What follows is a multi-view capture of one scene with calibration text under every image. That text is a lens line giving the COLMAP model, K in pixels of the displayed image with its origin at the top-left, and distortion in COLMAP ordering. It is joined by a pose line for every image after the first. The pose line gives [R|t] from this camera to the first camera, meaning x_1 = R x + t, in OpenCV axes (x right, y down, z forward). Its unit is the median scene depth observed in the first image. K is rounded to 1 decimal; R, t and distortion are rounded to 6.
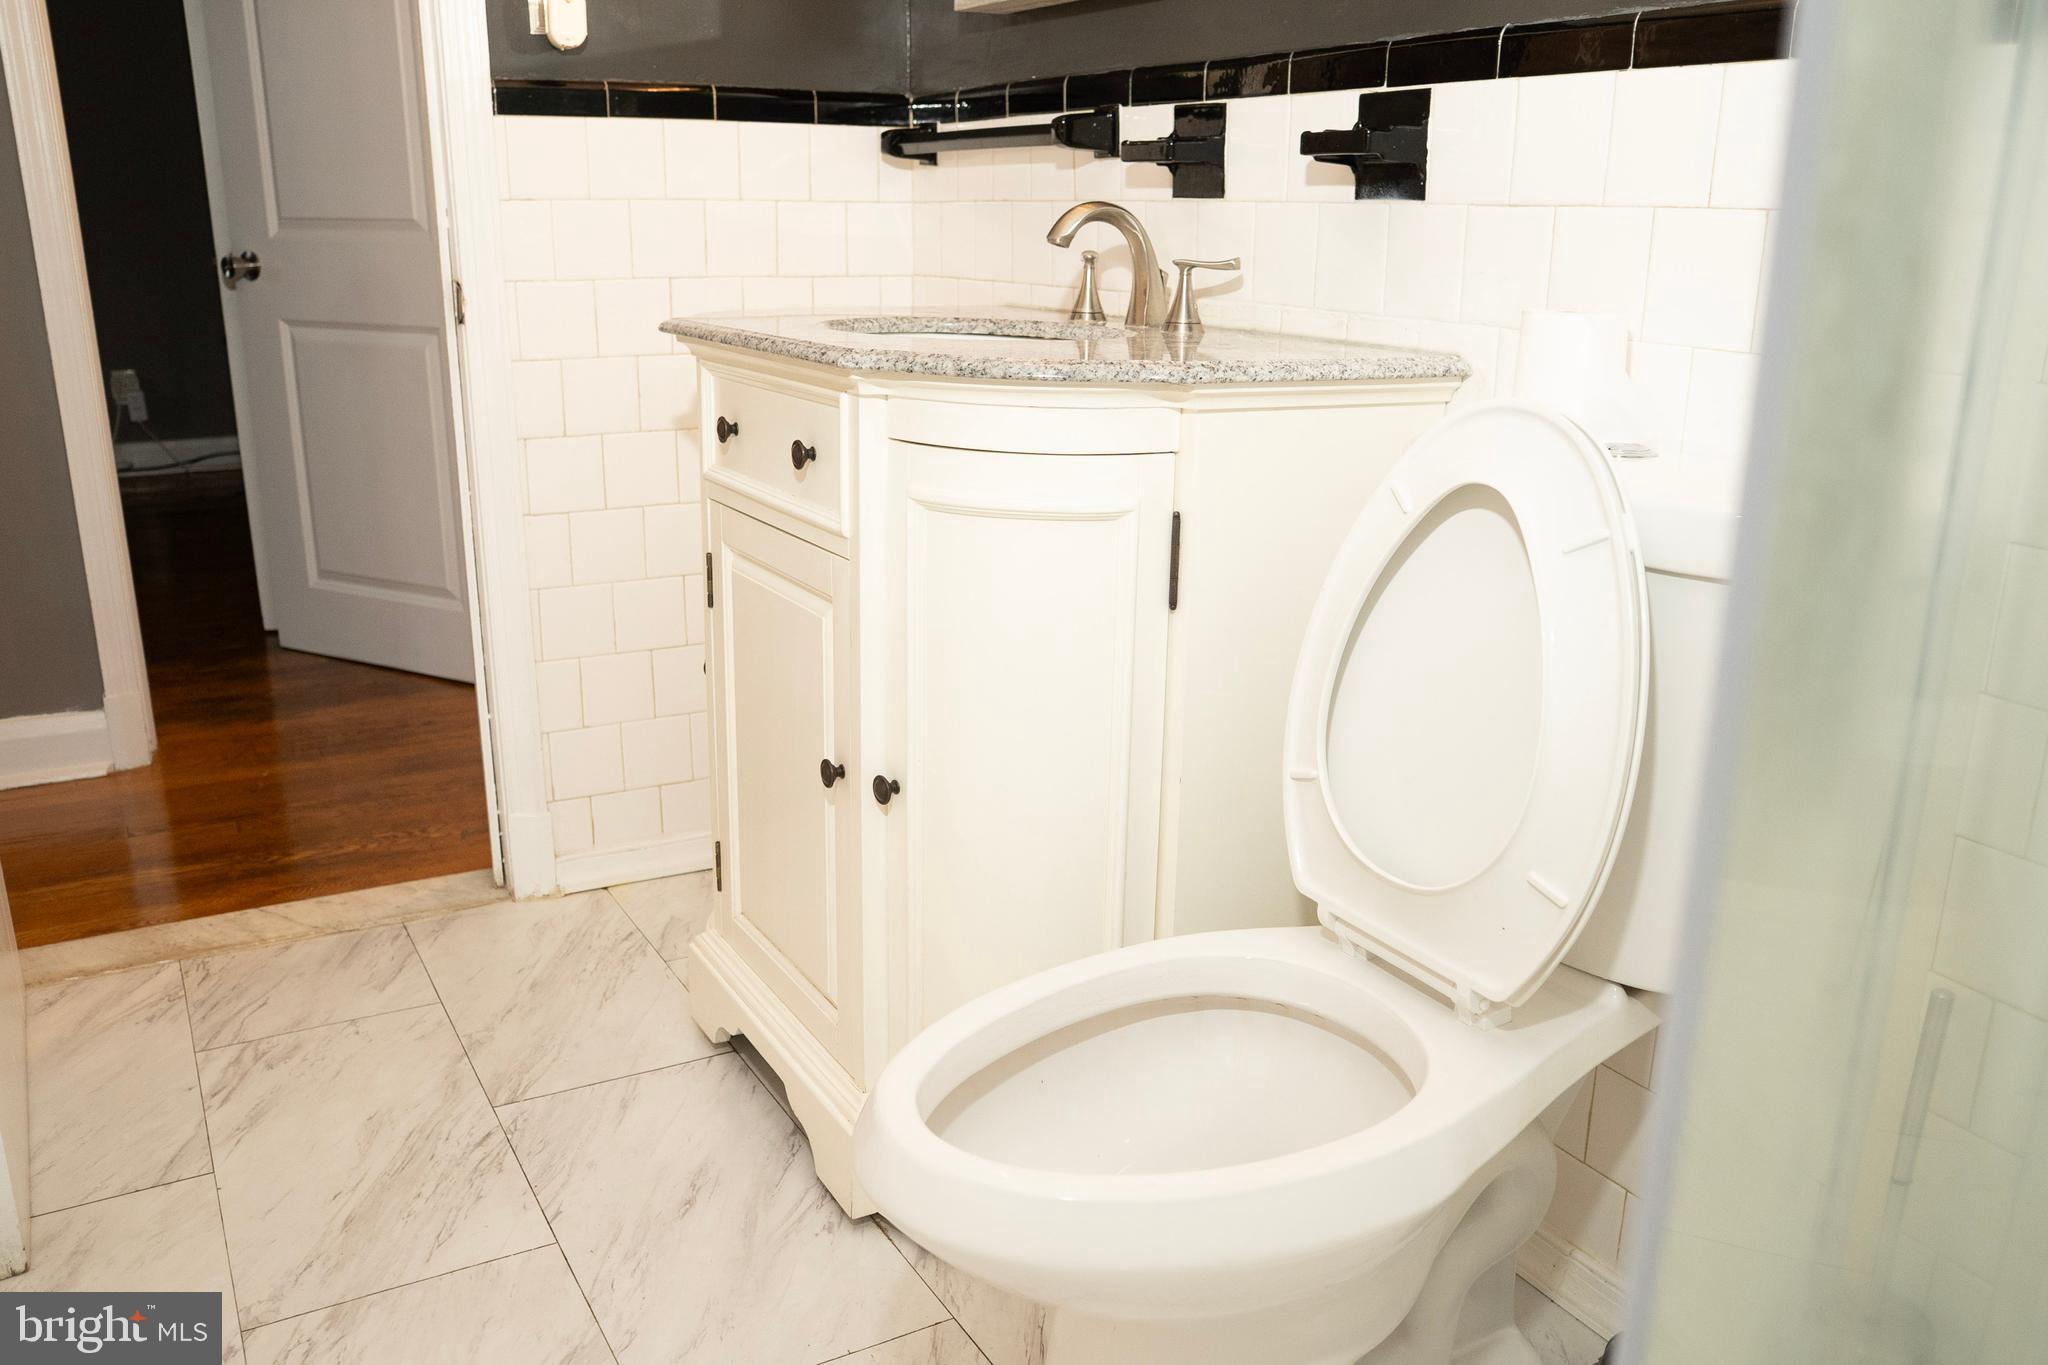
lens RADIAL K [[1660.6, 0, 1045.9], [0, 1660.6, 703.8], [0, 0, 1]] dist [-0.100087, 0.102595]
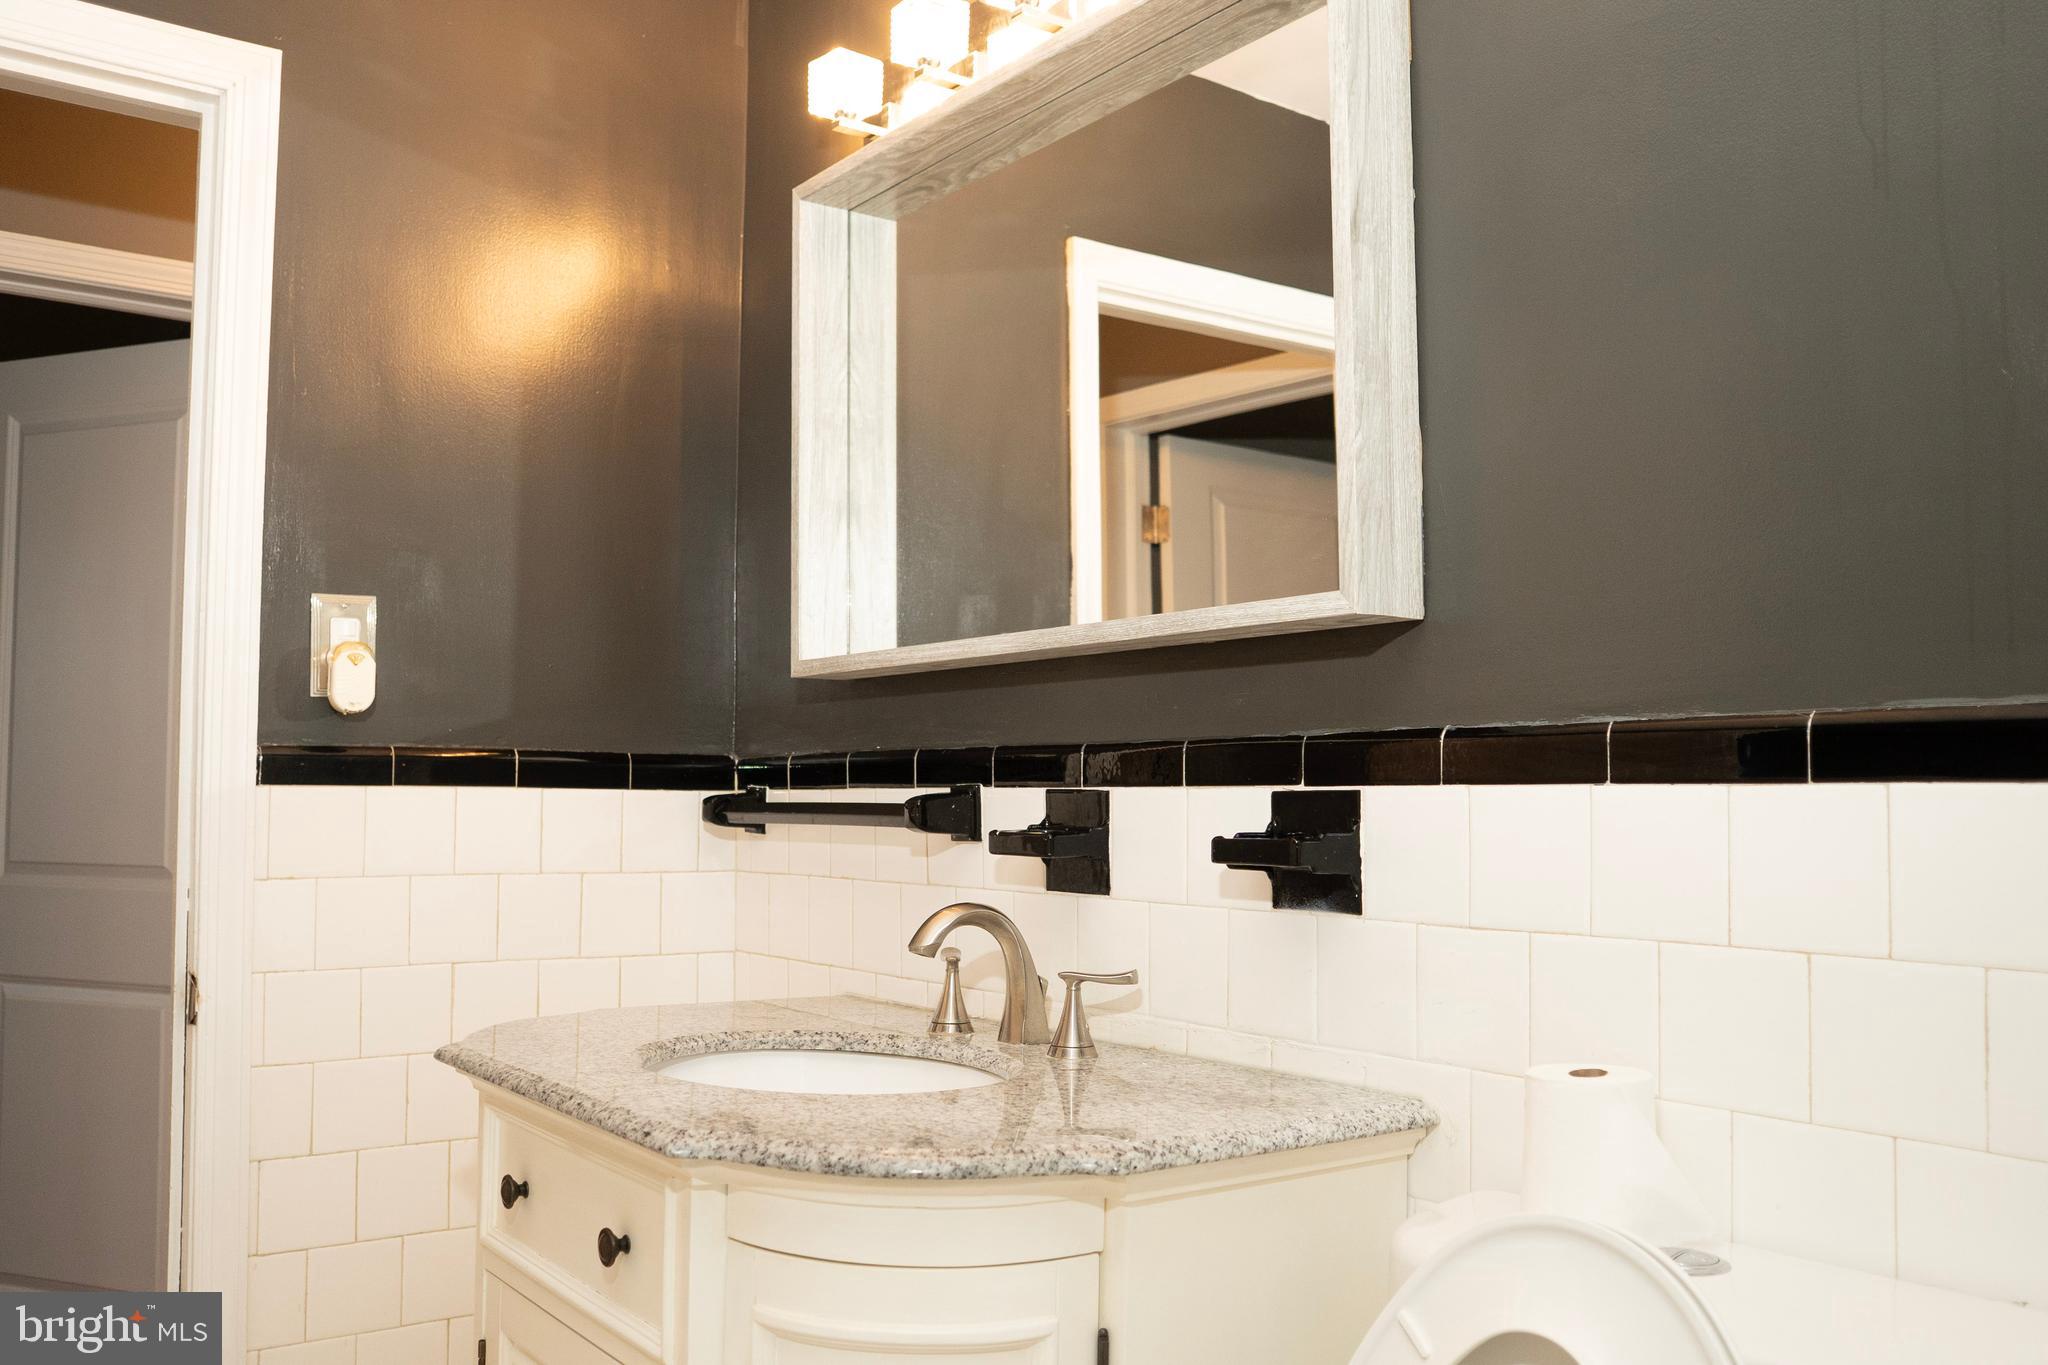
lens RADIAL K [[1660.6, 0, 1045.9], [0, 1660.6, 703.8], [0, 0, 1]] dist [-0.100087, 0.102595]
pose [[0.992053, -0.000011, 0.125821, -0.035399], [0.042889, 0.940139, -0.338081, -0.103873], [-0.118285, 0.340790, 0.932669, 0.143327]]
